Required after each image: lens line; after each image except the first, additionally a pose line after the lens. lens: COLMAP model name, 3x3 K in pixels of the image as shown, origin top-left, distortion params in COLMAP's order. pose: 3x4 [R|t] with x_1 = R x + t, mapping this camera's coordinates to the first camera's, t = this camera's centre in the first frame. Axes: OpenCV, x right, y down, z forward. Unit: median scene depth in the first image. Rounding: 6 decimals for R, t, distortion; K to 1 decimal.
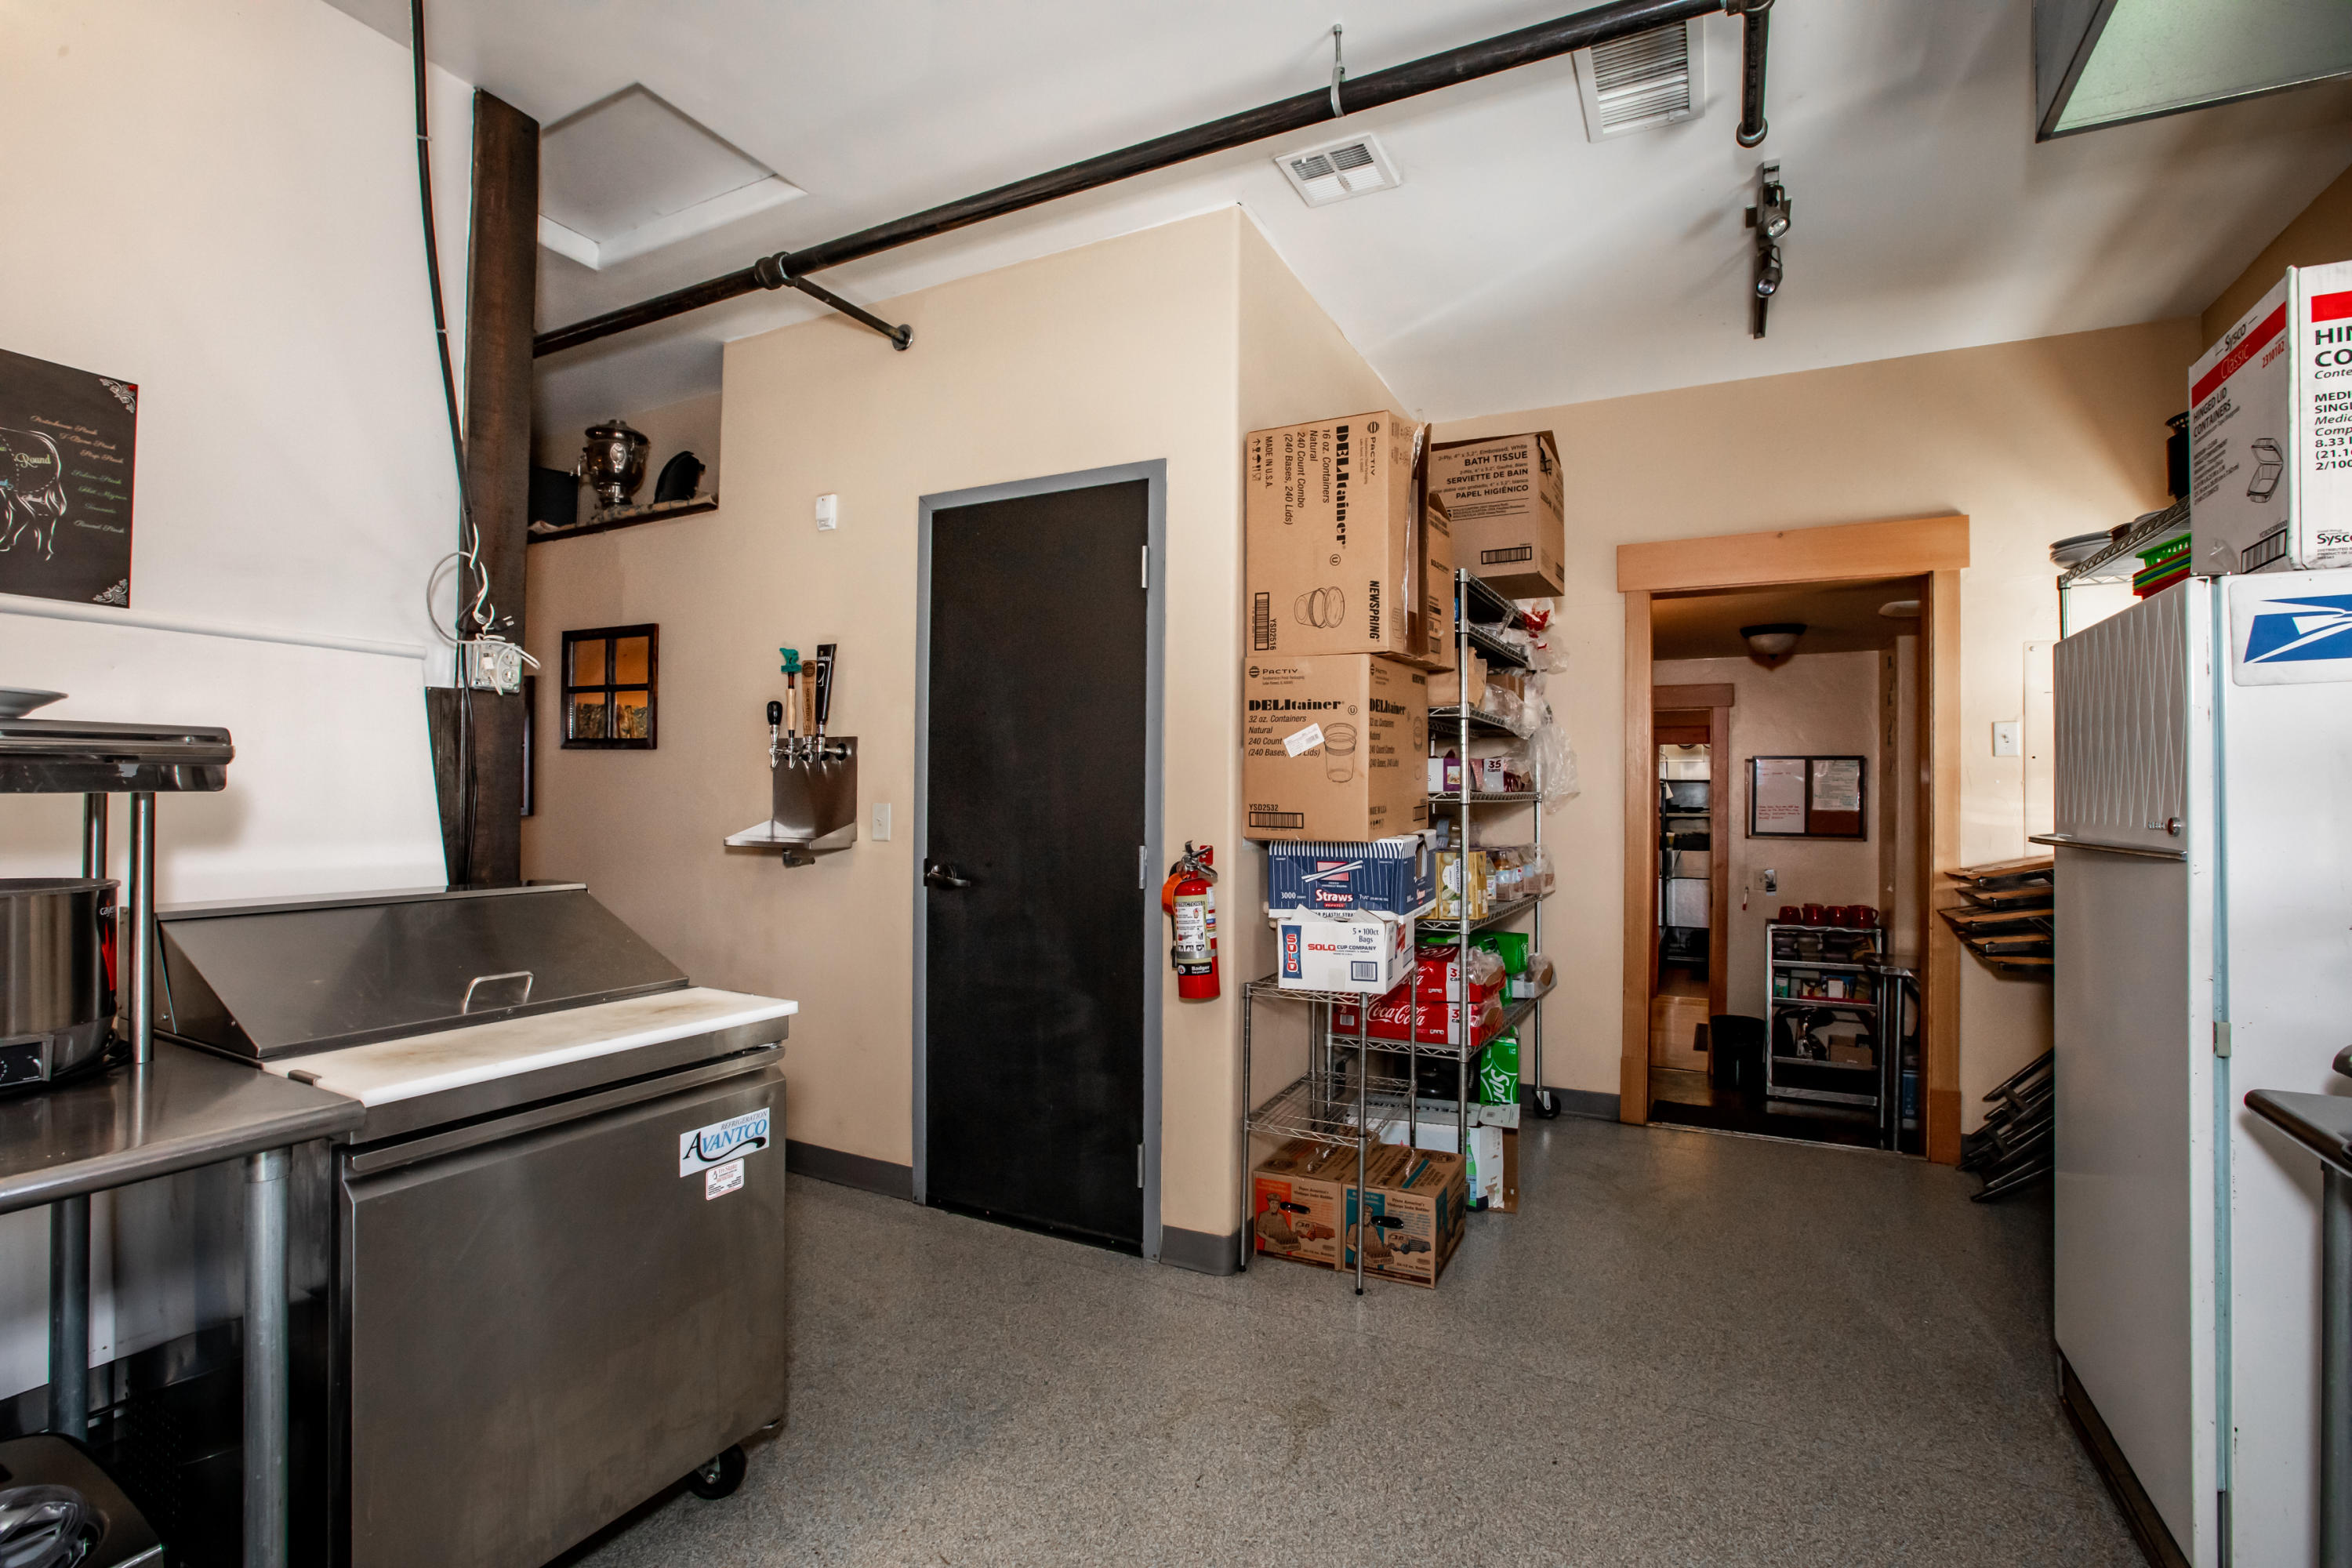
lens RADIAL K [[1081.2, 0, 1168.3], [0, 1081.2, 785.5], [0, 0, 1]] dist [-0.050256, 0.015818]
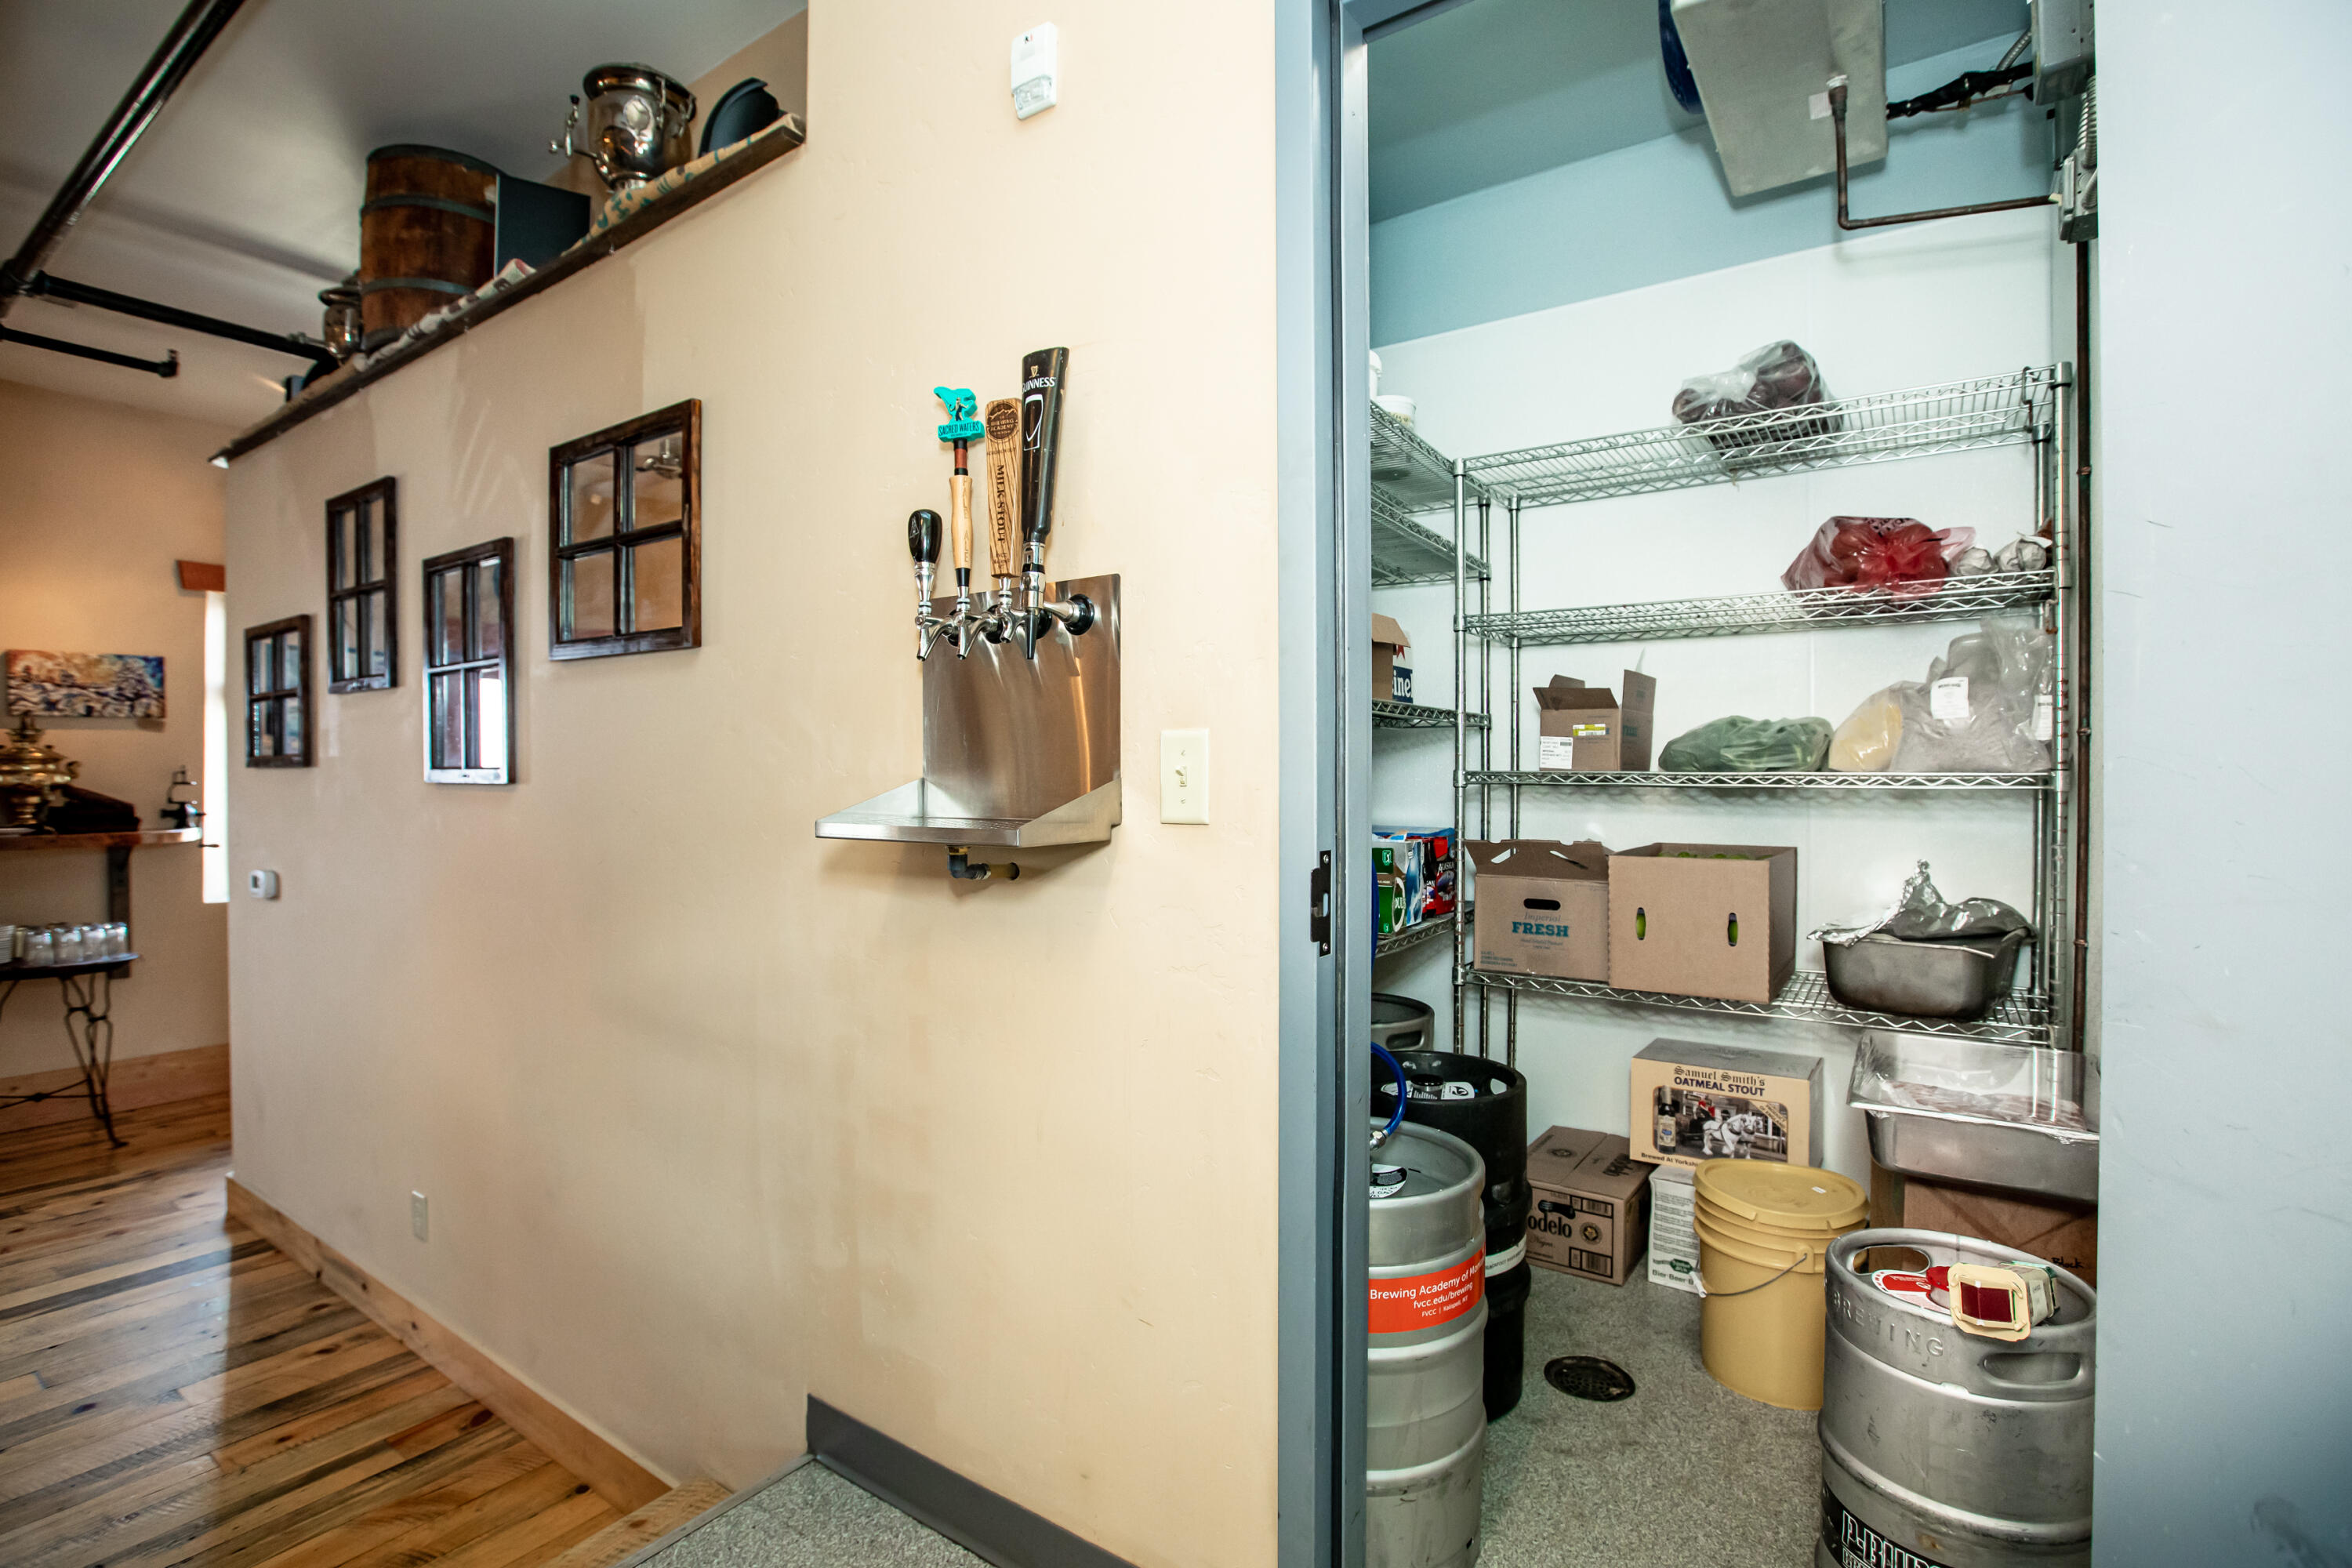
lens RADIAL K [[1081.2, 0, 1178.3], [0, 1081.2, 783.3], [0, 0, 1]] dist [-0.050256, 0.015818]
pose [[0.992238, -0.010608, -0.123899, -0.211319], [0.012285, 0.999843, 0.012783, 0.029182], [0.123744, -0.014206, 0.992212, 0.577534]]
